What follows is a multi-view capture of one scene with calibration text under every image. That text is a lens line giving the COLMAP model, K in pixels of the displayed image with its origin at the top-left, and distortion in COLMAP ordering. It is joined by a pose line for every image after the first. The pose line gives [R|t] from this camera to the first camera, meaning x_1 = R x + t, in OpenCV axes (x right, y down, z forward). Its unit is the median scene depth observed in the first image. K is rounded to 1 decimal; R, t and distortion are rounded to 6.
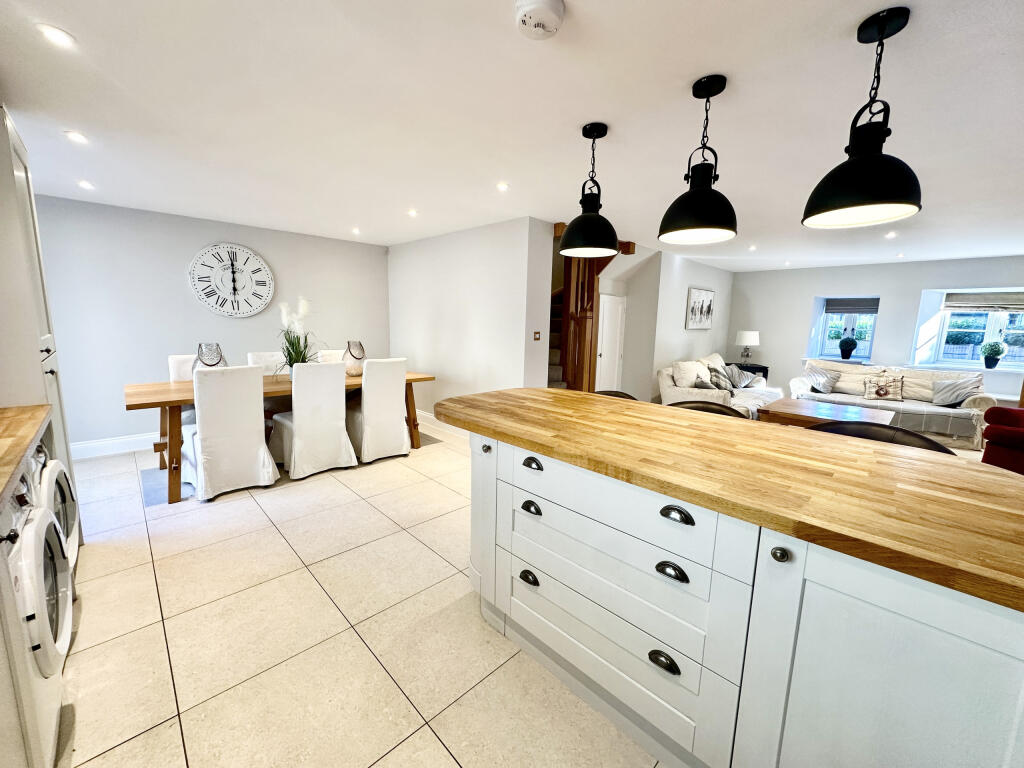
lens RADIAL K [[410.1, 0, 512.0], [0, 410.1, 384.0], [0, 0, 1]] dist [-0.000130, -0.000064]
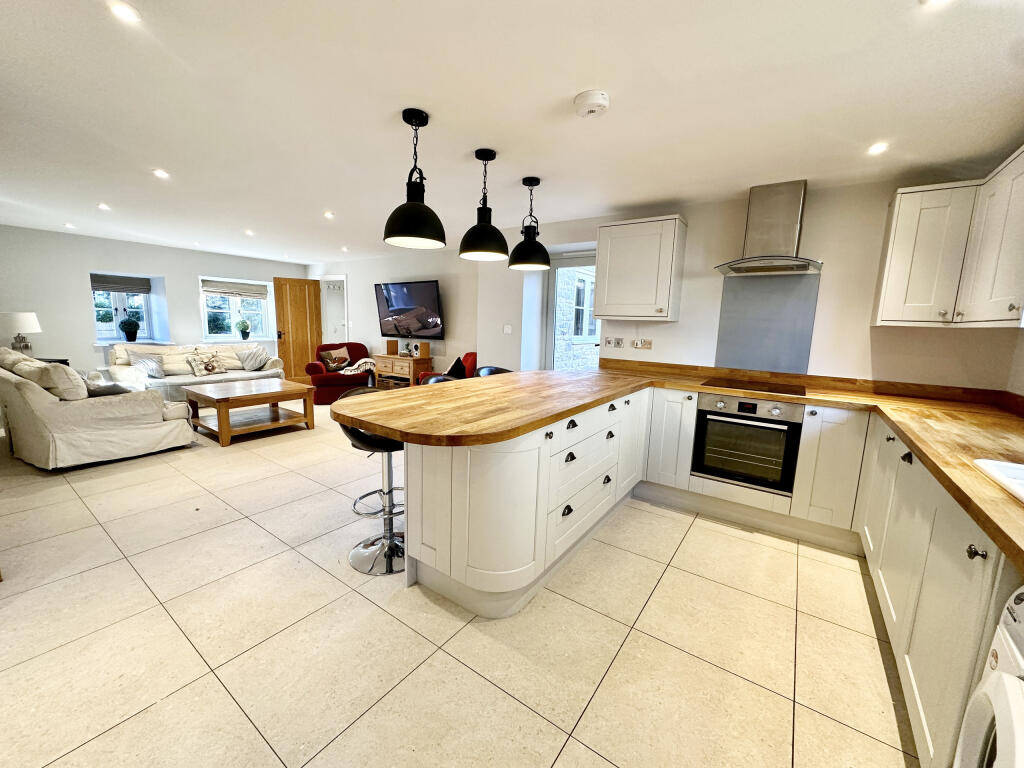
lens RADIAL K [[410.1, 0, 512.0], [0, 410.1, 384.0], [0, 0, 1]] dist [-0.000130, -0.000064]
pose [[-0.183632, -0.175855, 0.967137, -0.340379], [0.116265, 0.973076, 0.199010, -0.064723], [-0.976095, 0.148989, -0.158242, 0.392670]]
